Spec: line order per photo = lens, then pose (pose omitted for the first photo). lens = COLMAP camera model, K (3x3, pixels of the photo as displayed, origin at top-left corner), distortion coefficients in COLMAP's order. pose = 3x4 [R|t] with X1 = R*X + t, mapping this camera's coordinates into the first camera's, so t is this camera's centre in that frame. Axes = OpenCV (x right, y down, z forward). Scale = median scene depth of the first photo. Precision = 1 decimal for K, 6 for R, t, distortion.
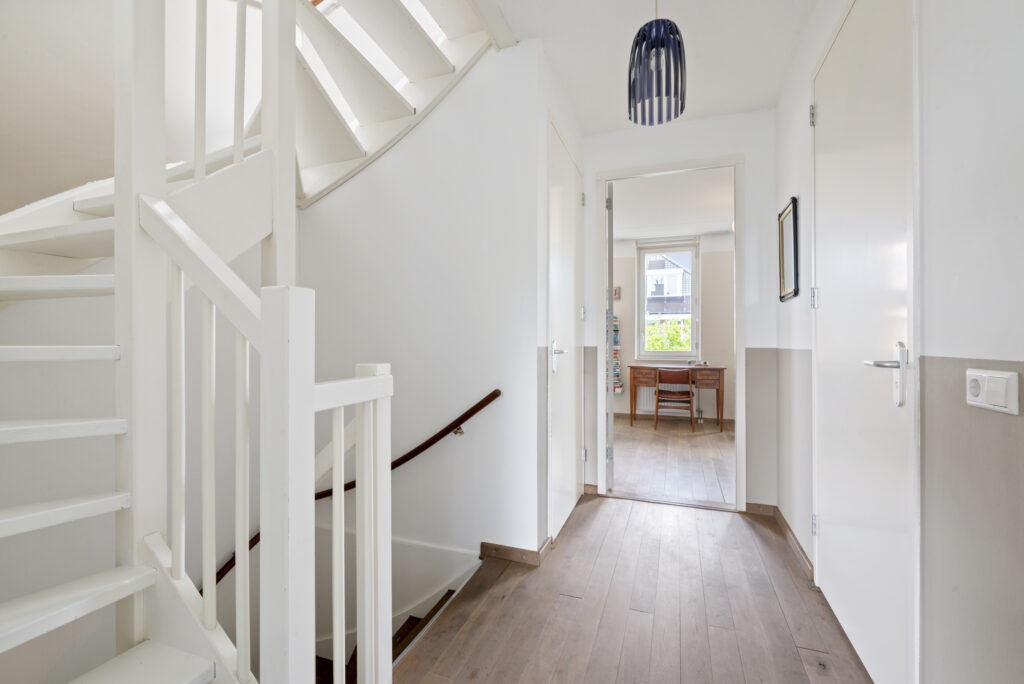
lens RADIAL K [[457.8, 0, 512.9], [0, 457.8, 341.8], [0, 0, 1]] dist [-0.012982, -0.000416]
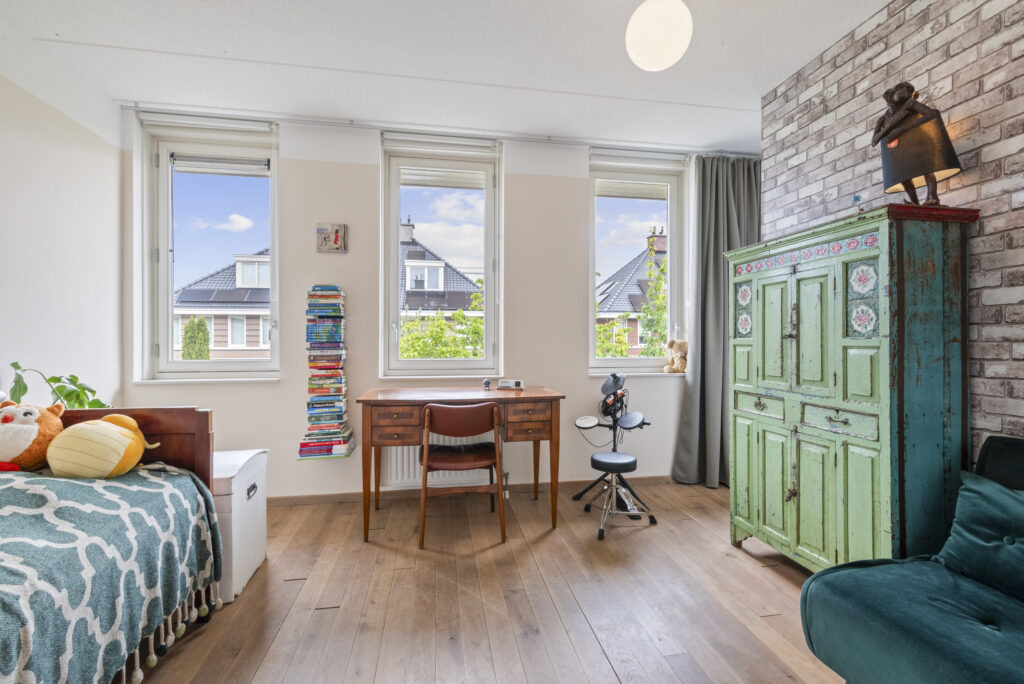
lens RADIAL K [[457.8, 0, 511.8], [0, 457.8, 342.9], [0, 0, 1]] dist [-0.012982, -0.000416]
pose [[0.871995, -0.001810, 0.489512, 0.164698], [-0.000363, 0.999991, 0.004344, -0.000826], [-0.489515, -0.003965, 0.871986, 0.547924]]
